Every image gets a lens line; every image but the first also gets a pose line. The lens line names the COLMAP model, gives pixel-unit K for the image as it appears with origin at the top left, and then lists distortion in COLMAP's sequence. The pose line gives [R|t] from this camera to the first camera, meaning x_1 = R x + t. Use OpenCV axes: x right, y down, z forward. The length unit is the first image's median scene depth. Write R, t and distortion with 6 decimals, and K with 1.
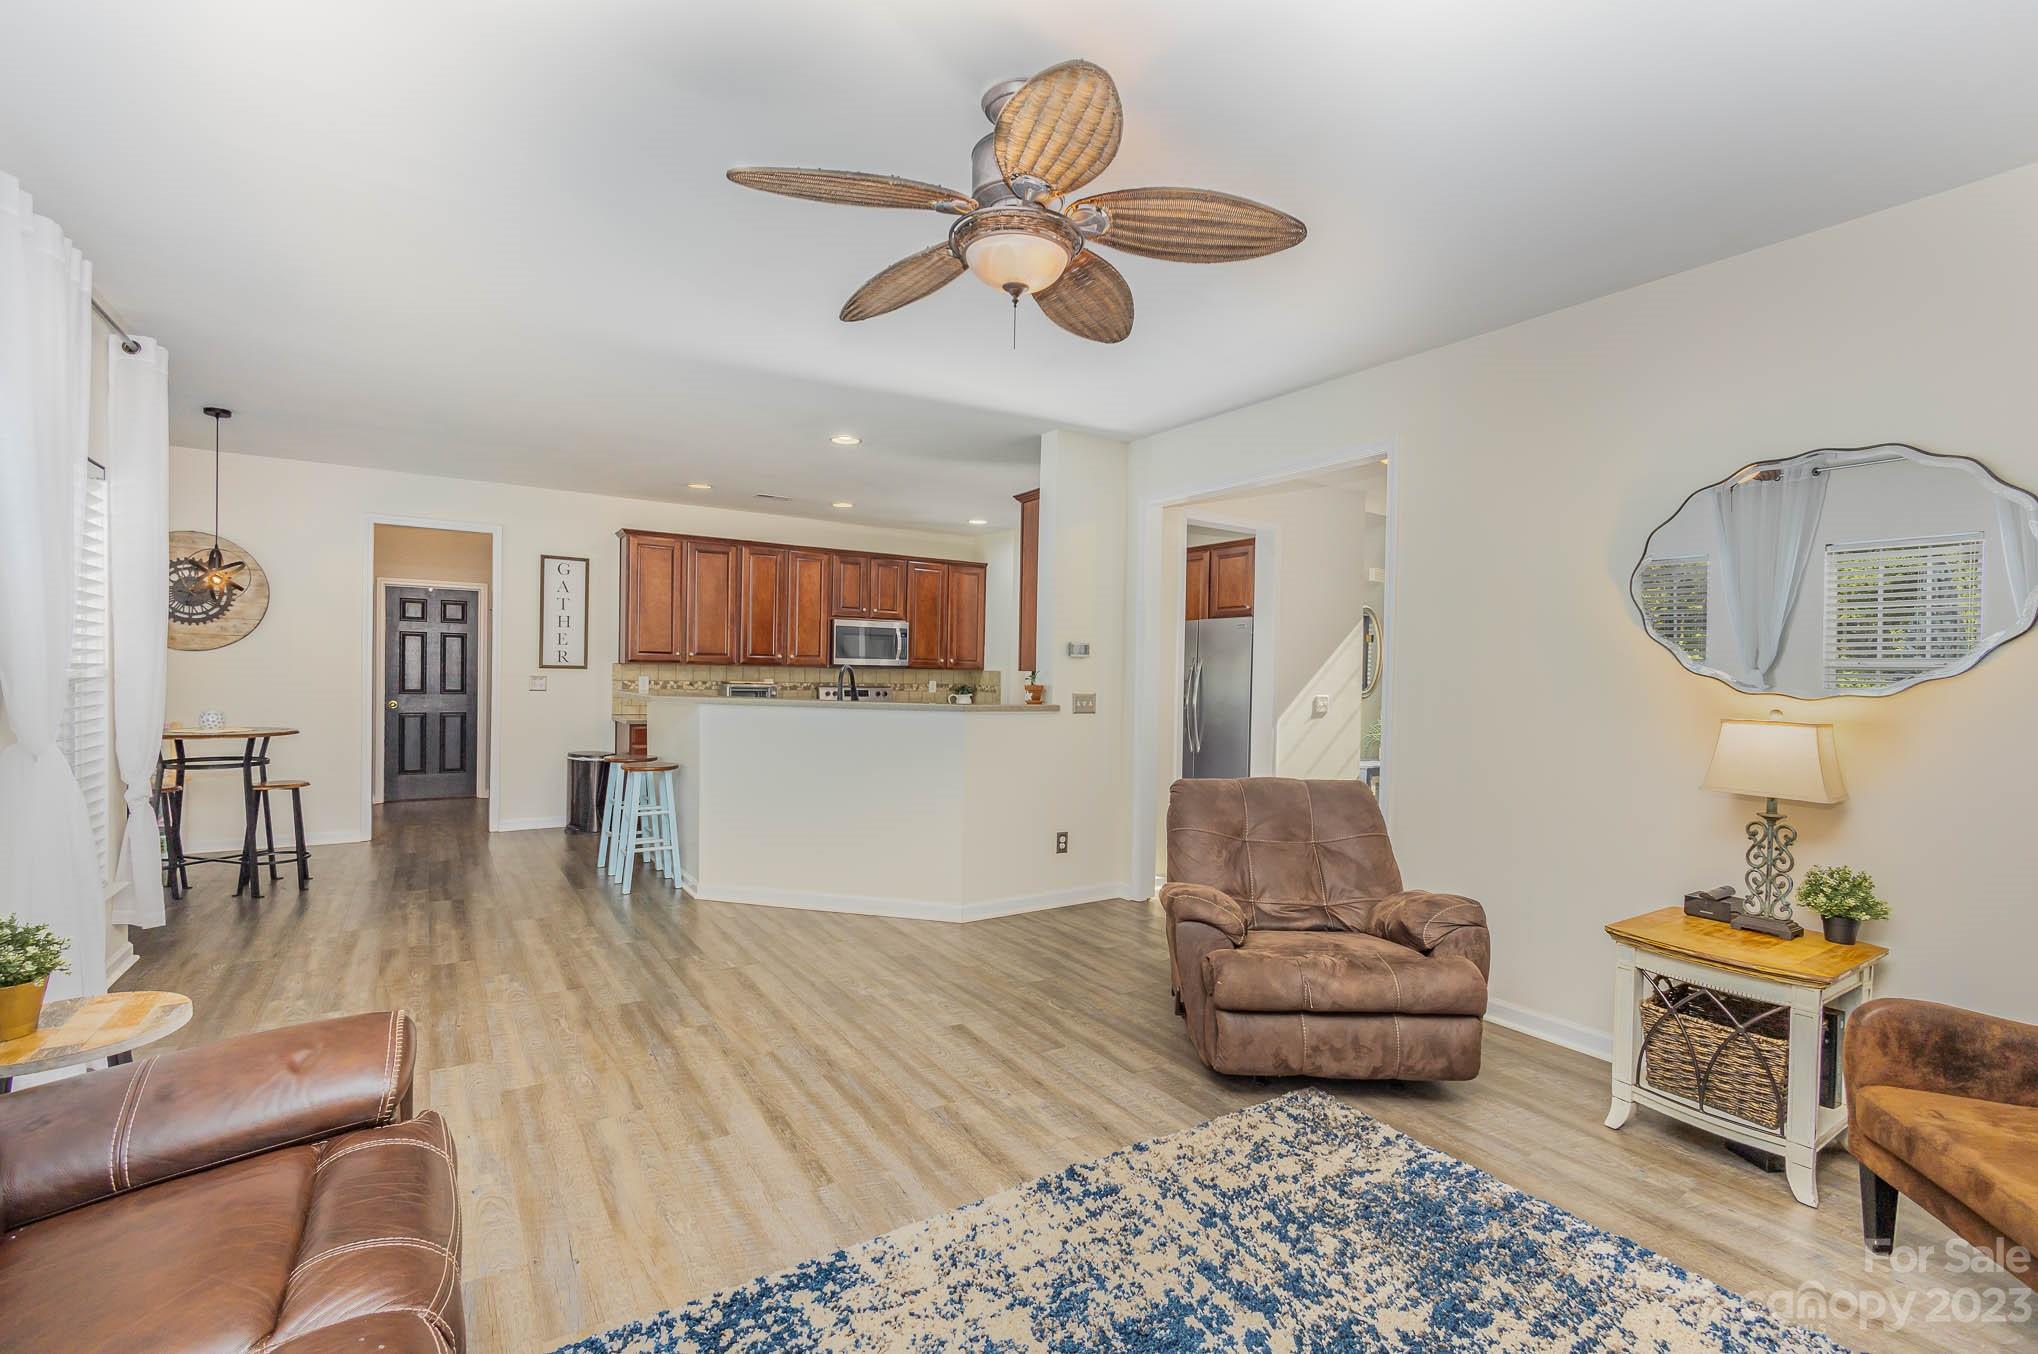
lens RADIAL K [[932.1, 0, 1023.8], [0, 932.1, 689.4], [0, 0, 1]] dist [-0.000368, -0.000175]
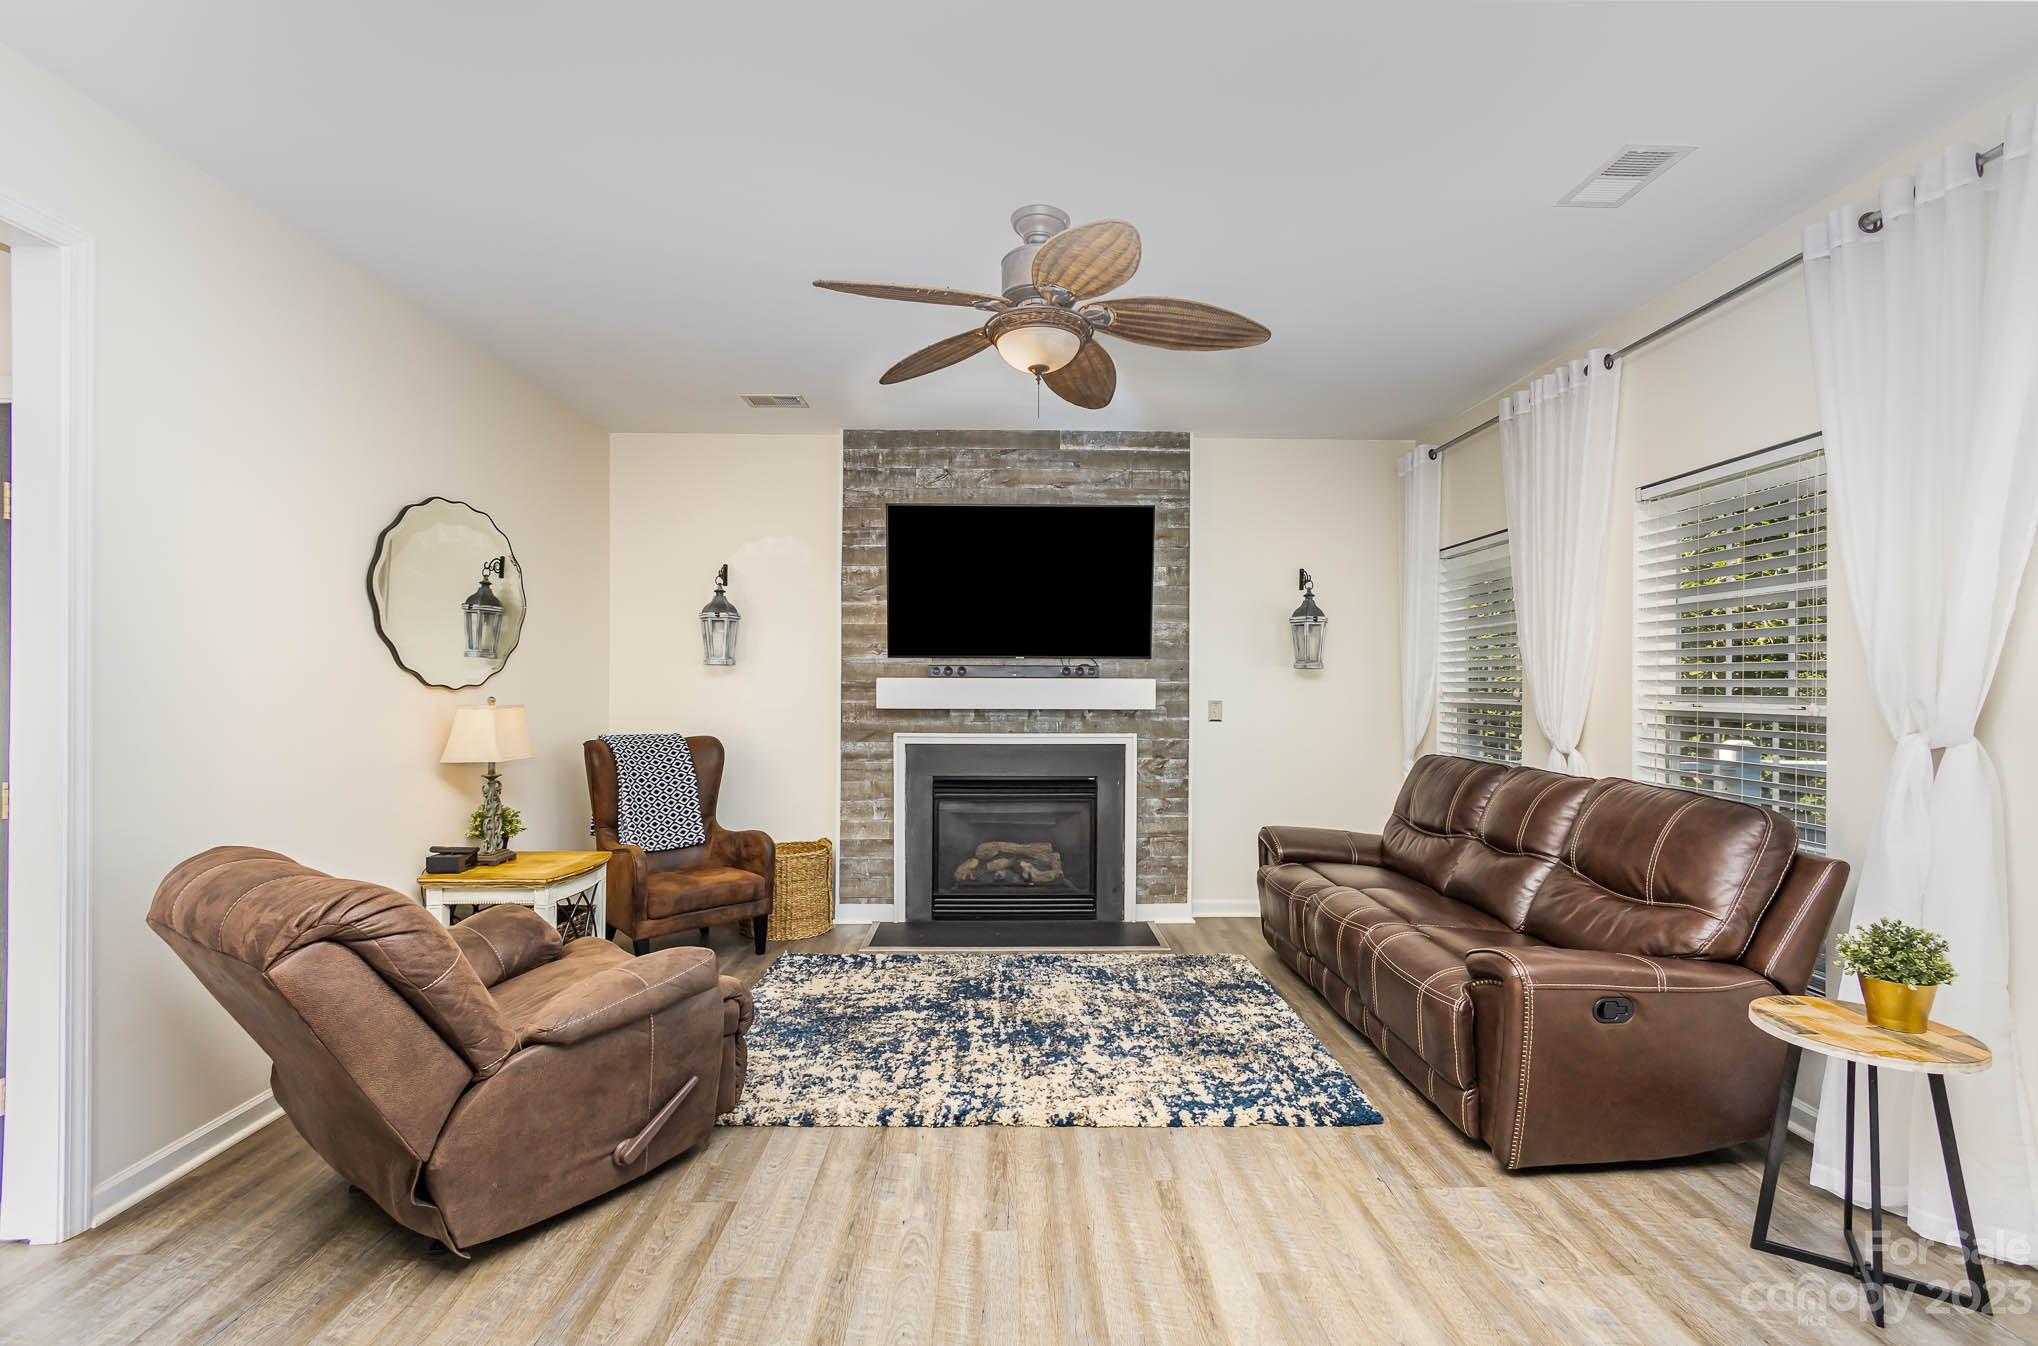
lens RADIAL K [[932.1, 0, 1023.8], [0, 932.1, 685.4], [0, 0, 1]] dist [-0.000368, -0.000175]
pose [[-0.859440, -0.022841, 0.510726, -0.674993], [-0.012217, 0.999634, 0.024149, -0.045486], [-0.511090, 0.014515, -0.859405, 2.226309]]
